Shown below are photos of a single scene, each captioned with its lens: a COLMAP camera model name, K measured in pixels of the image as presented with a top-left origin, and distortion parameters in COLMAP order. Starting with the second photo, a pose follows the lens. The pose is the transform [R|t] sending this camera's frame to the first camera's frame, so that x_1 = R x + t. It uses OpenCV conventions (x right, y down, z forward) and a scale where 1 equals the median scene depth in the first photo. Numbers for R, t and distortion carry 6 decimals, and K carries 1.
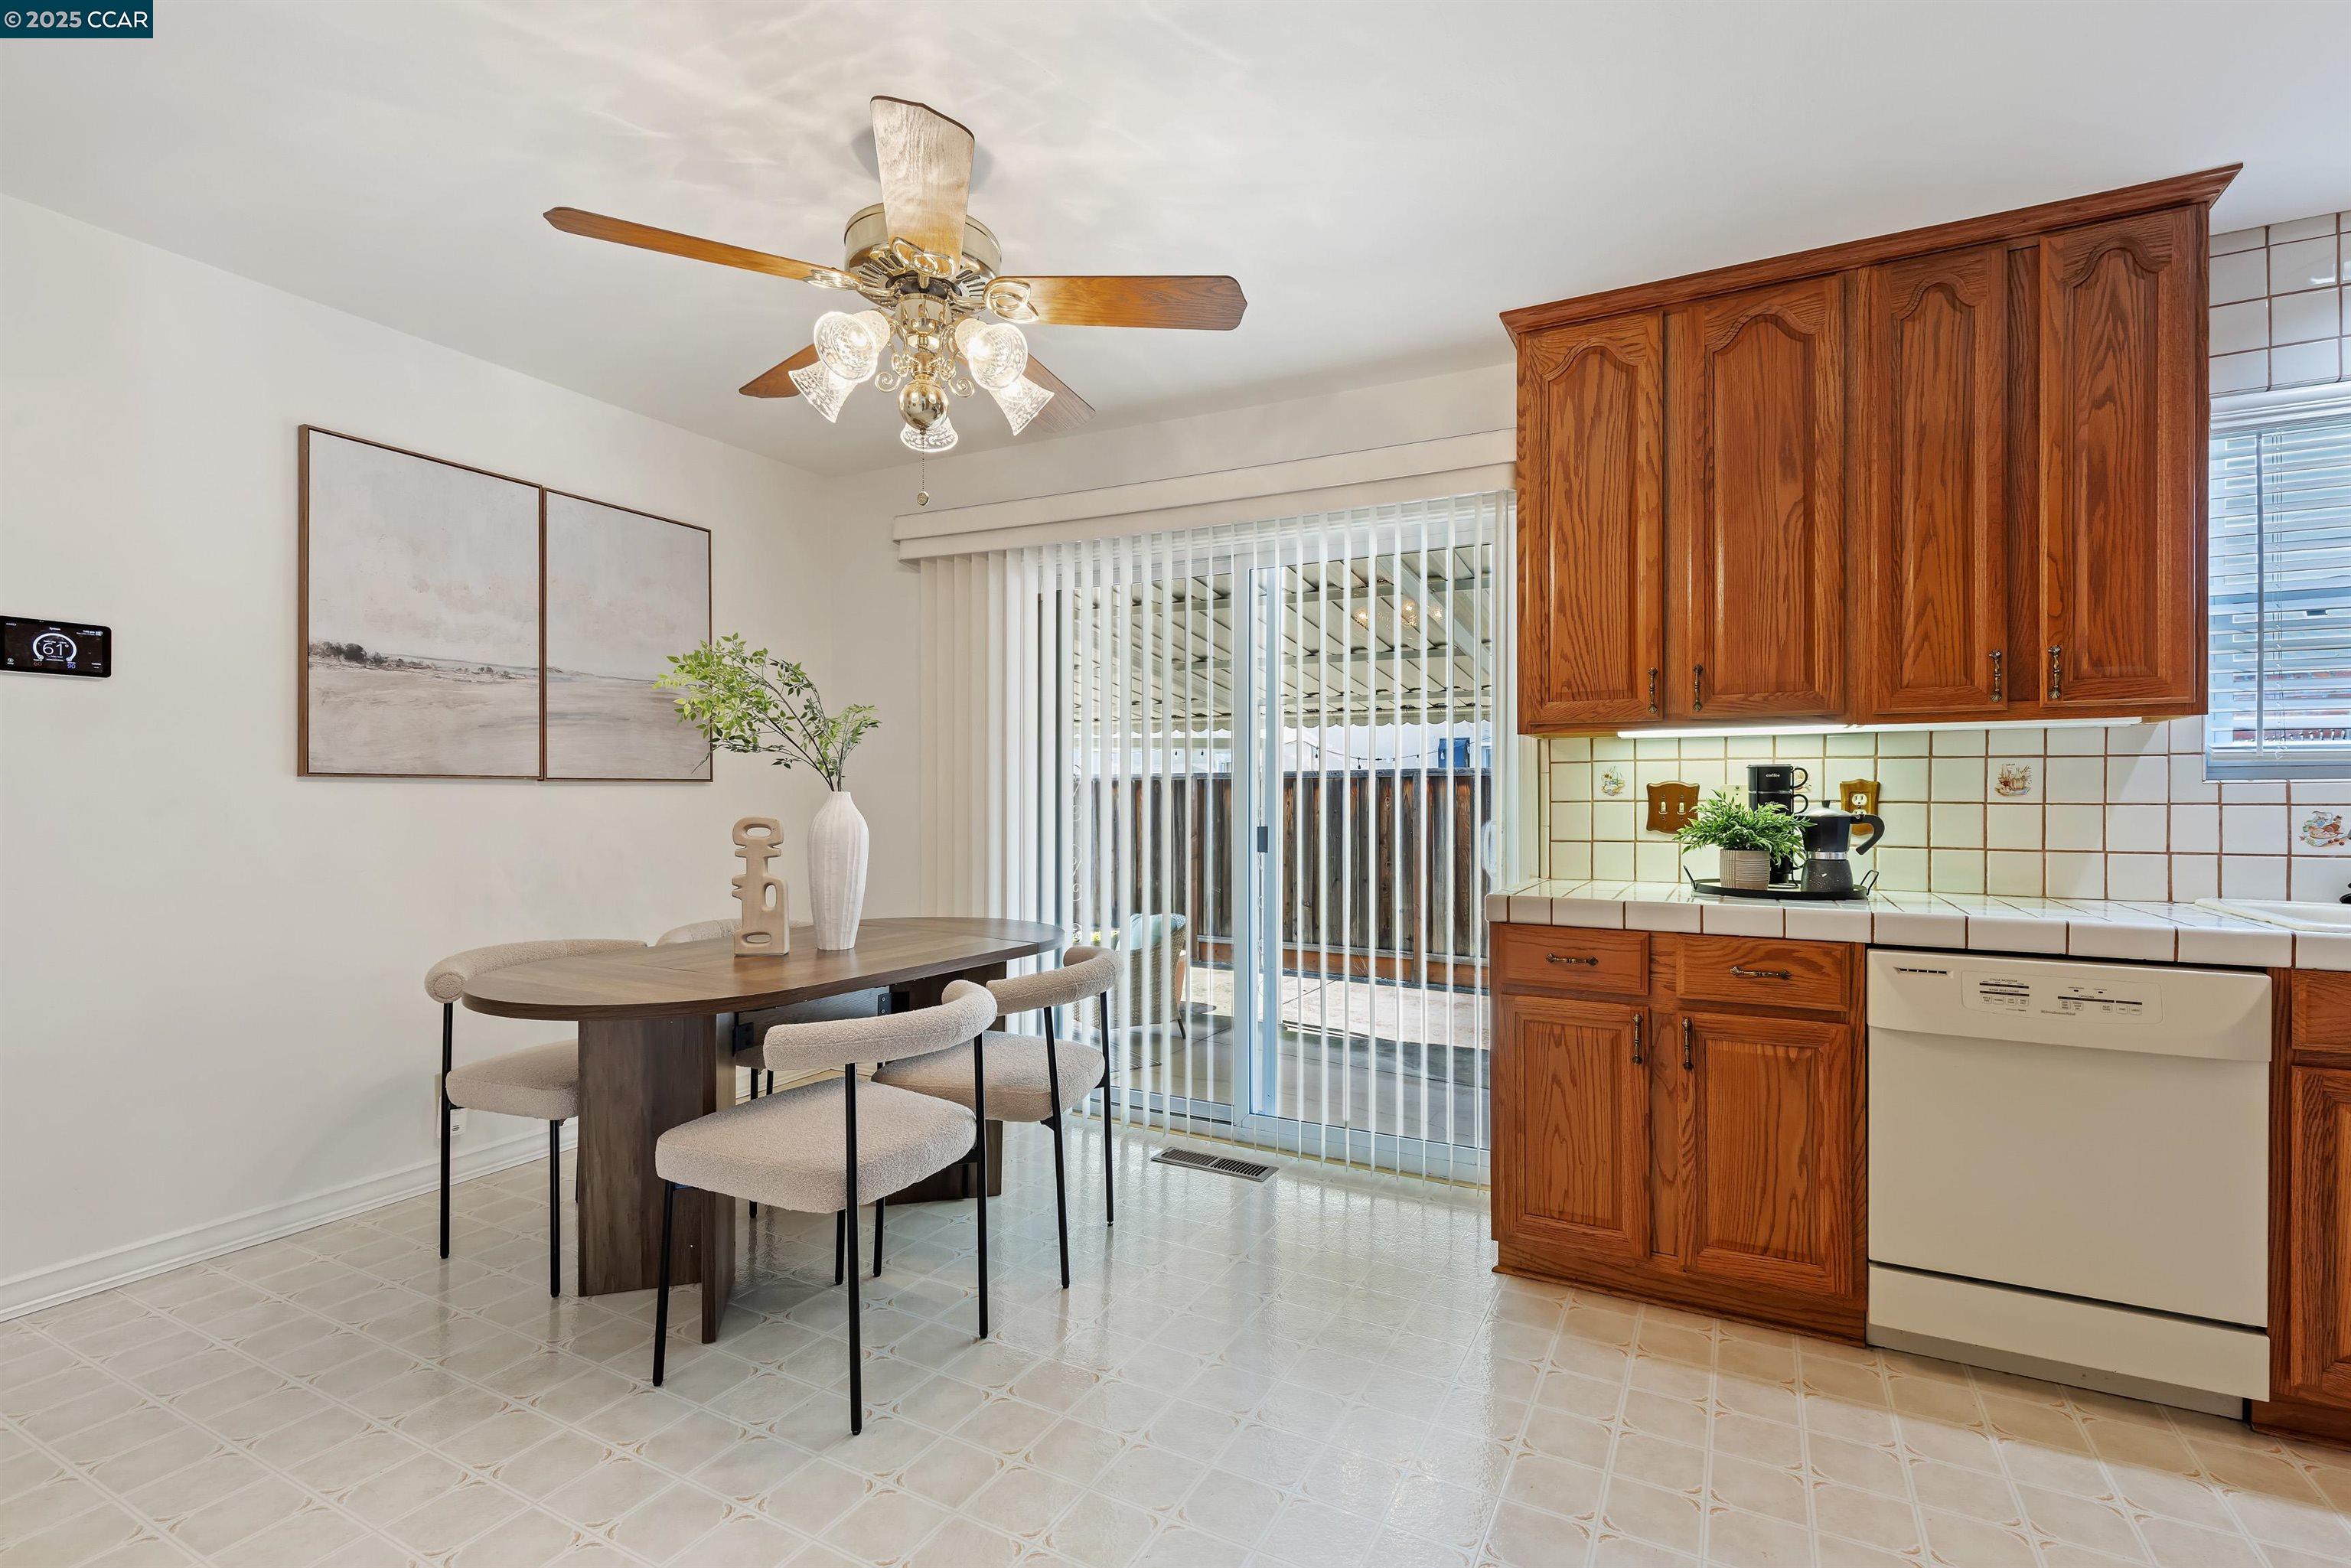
lens RADIAL K [[1066.0, 0, 1186.5], [0, 1066.0, 781.2], [0, 0, 1]] dist [0.003009, -0.000344]
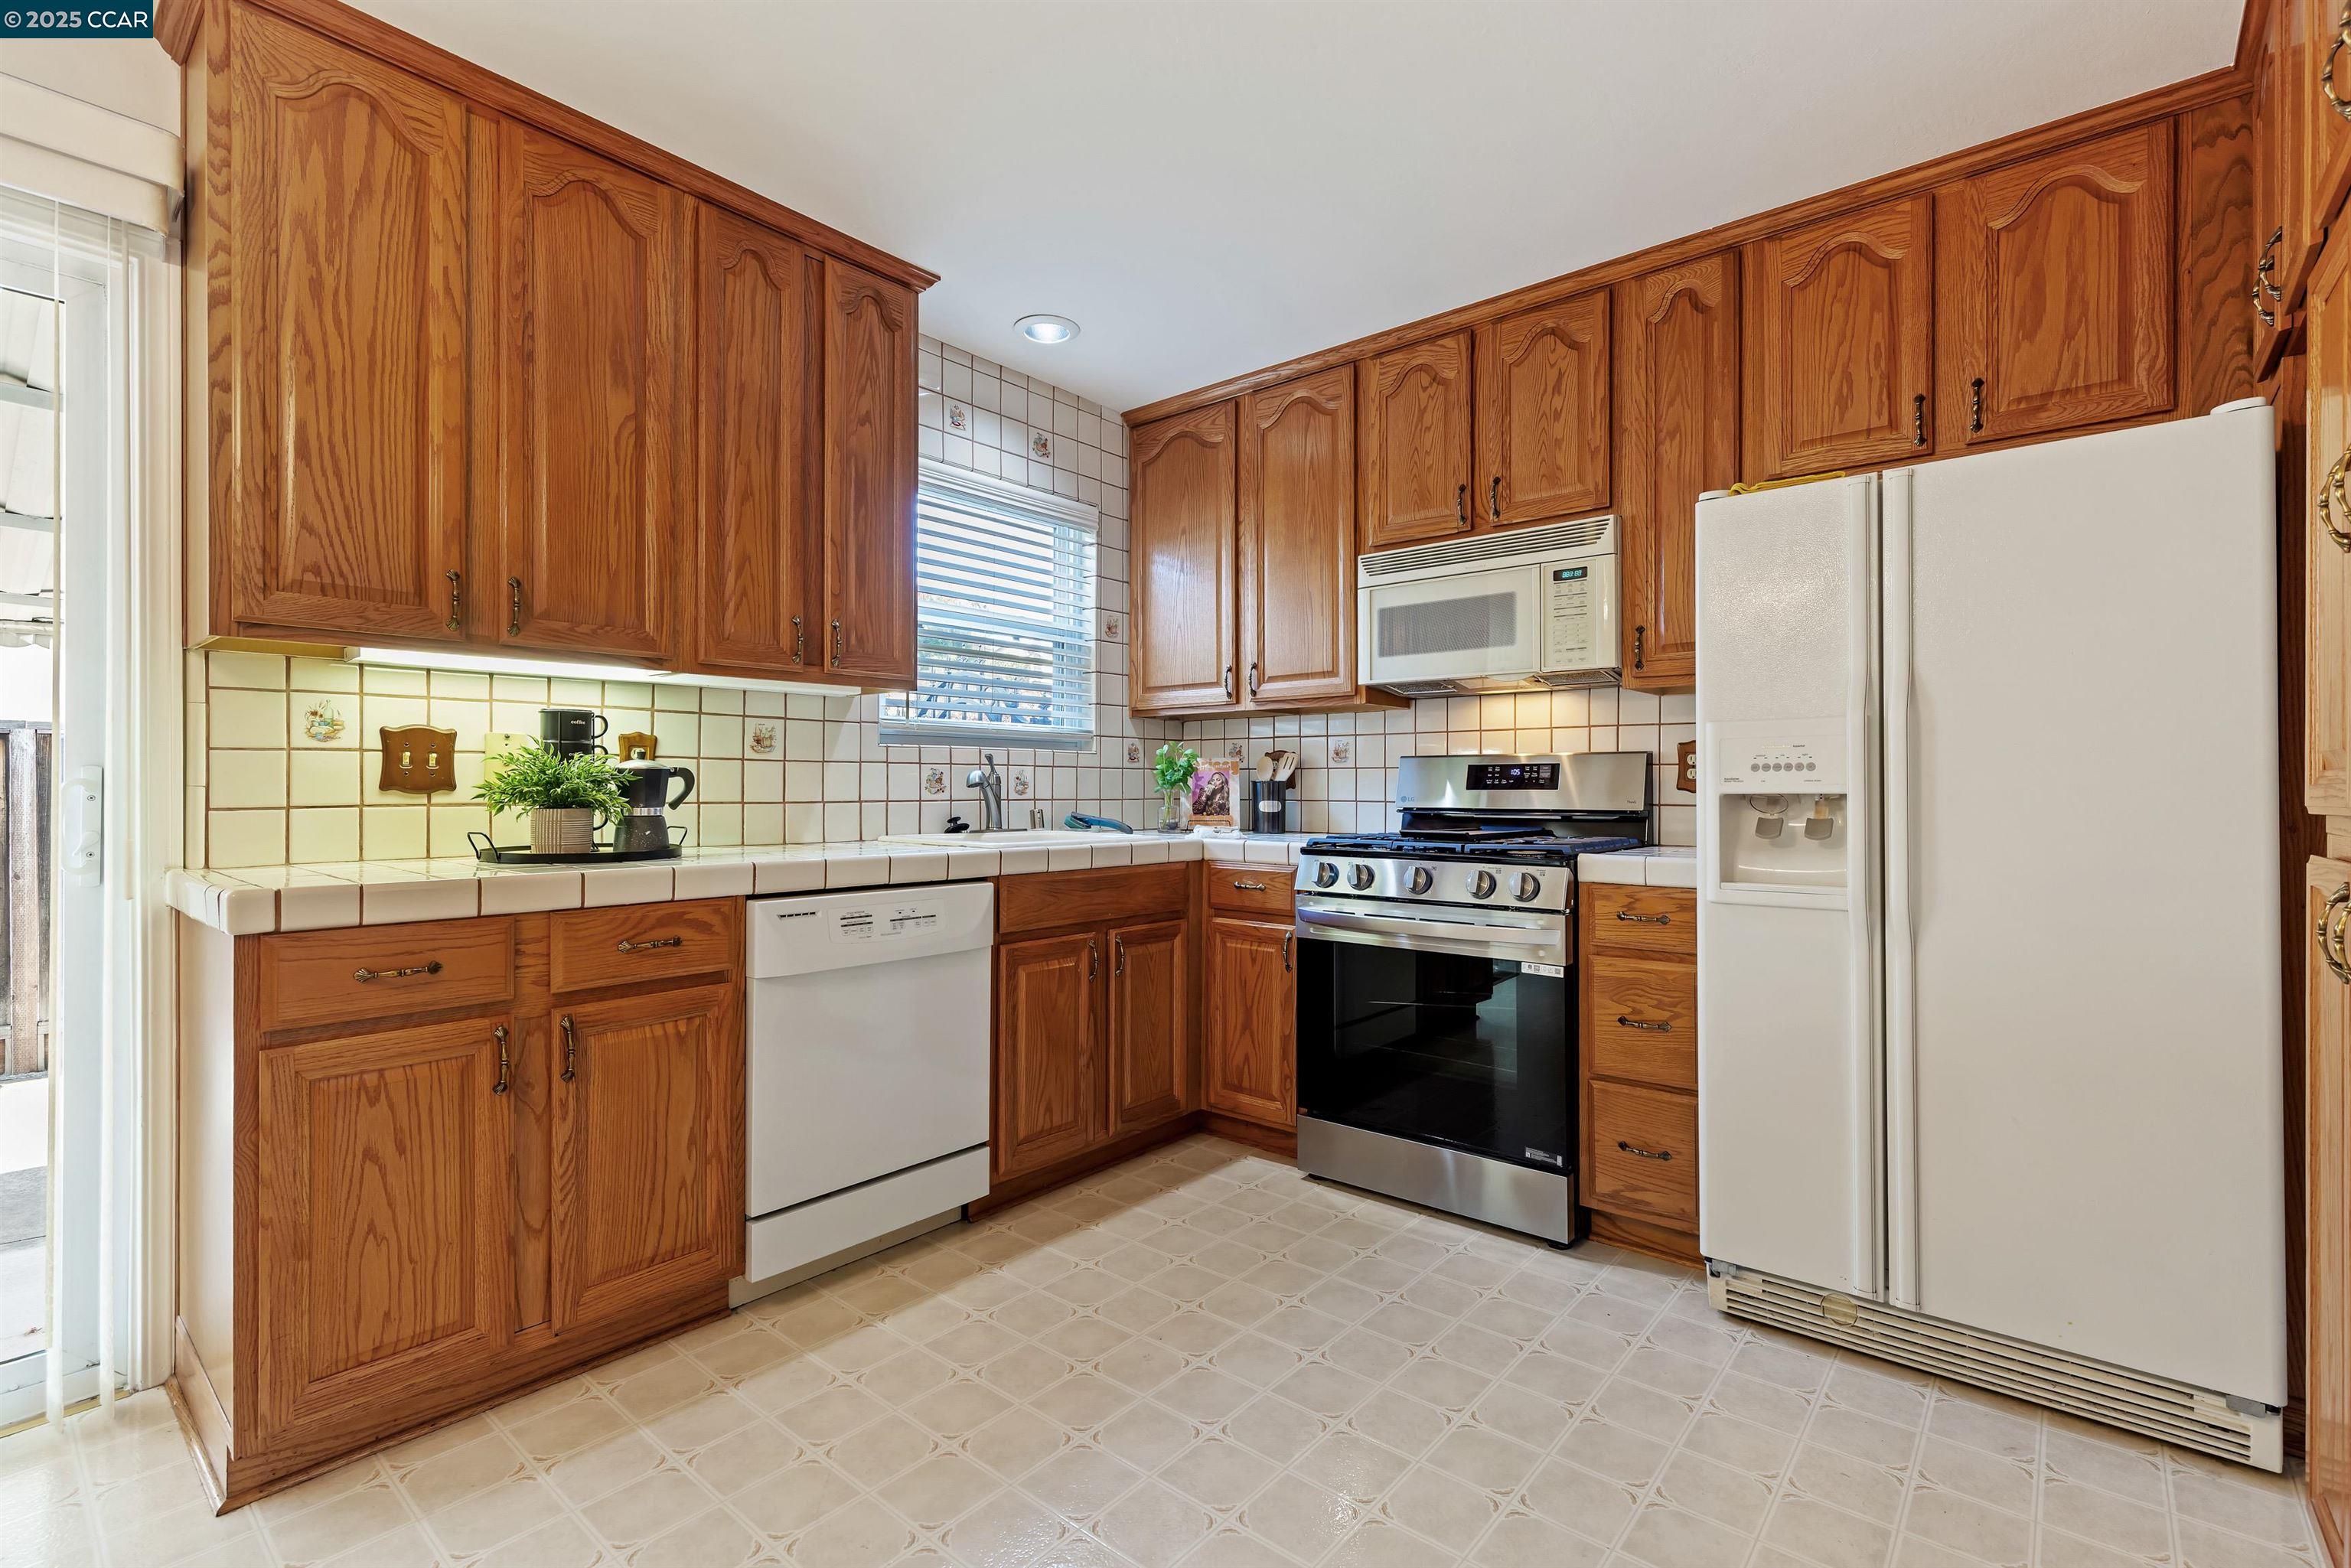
lens RADIAL K [[1066.0, 0, 1179.9], [0, 1066.0, 779.9], [0, 0, 1]] dist [0.003009, -0.000344]
pose [[0.202608, 0.006565, 0.979238, -0.200554], [-0.015624, 0.999872, -0.003471, 0.037289], [-0.979135, -0.014596, 0.202684, 0.355061]]
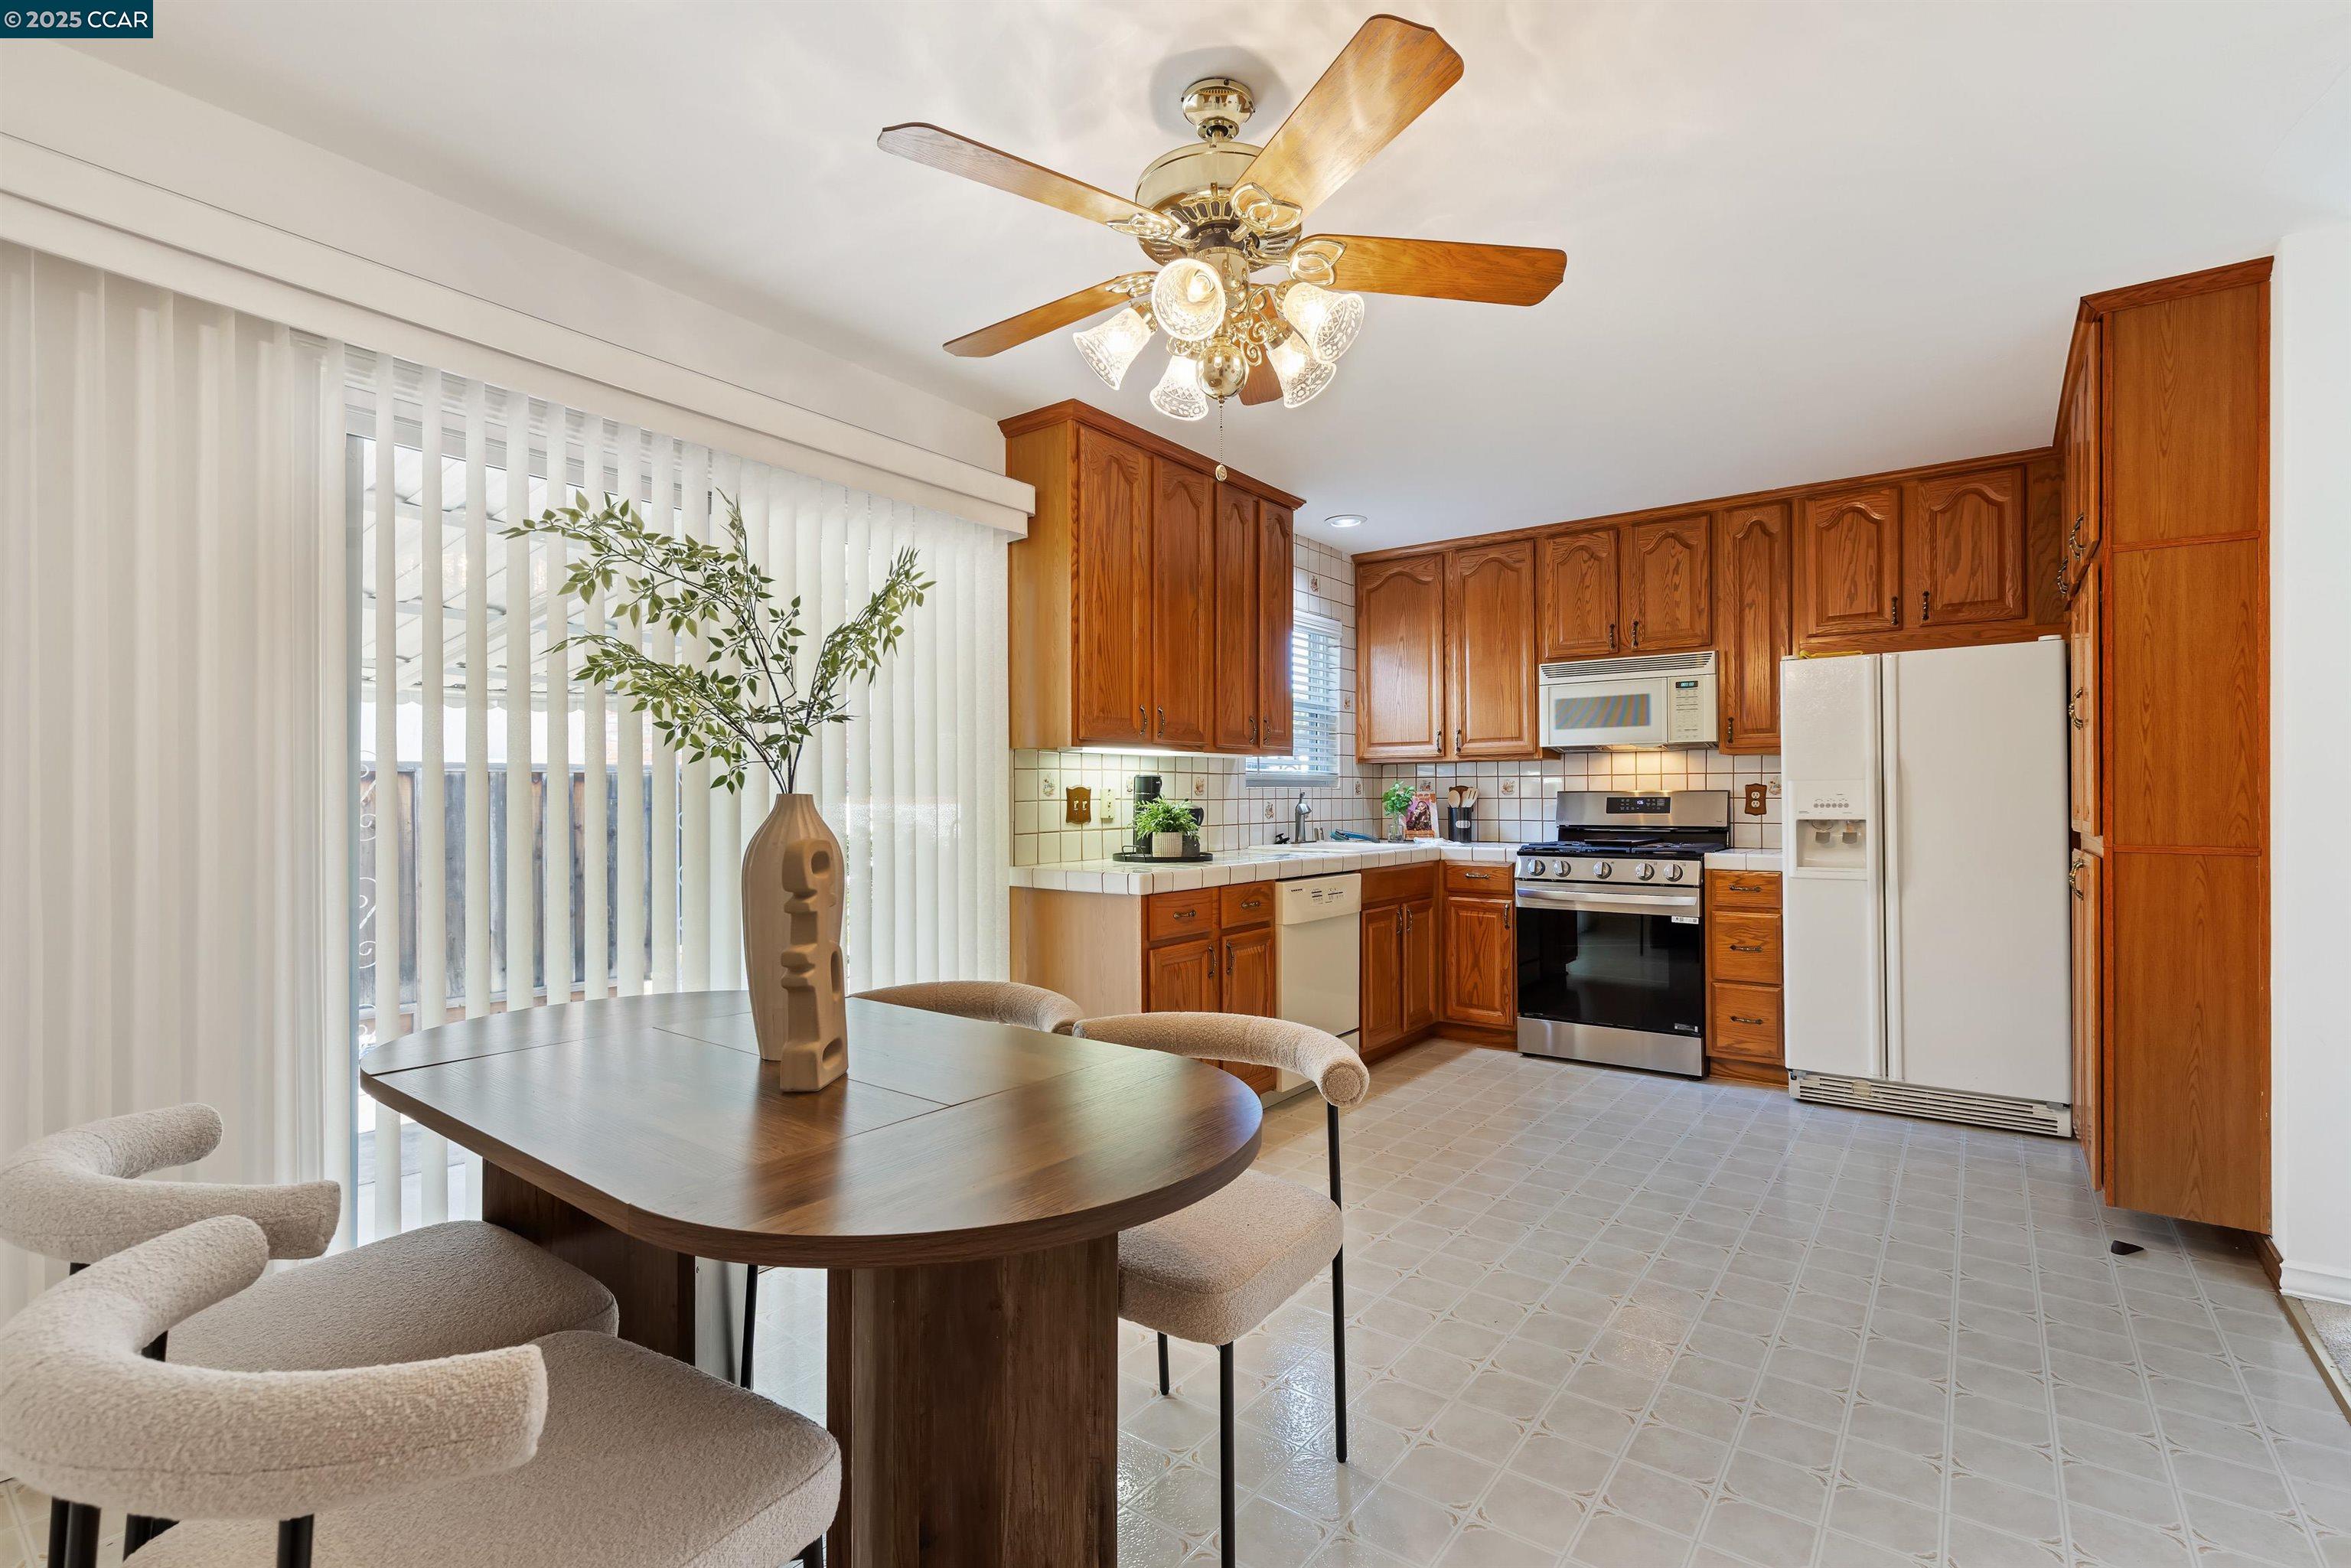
lens RADIAL K [[1066.0, 0, 1186.0], [0, 1066.0, 788.2], [0, 0, 1]] dist [0.003009, -0.000344]
pose [[0.147814, 0.006869, 0.988991, -0.956880], [-0.009583, 0.999939, -0.005513, 0.010893], [-0.988969, -0.008662, 0.147871, 0.753822]]
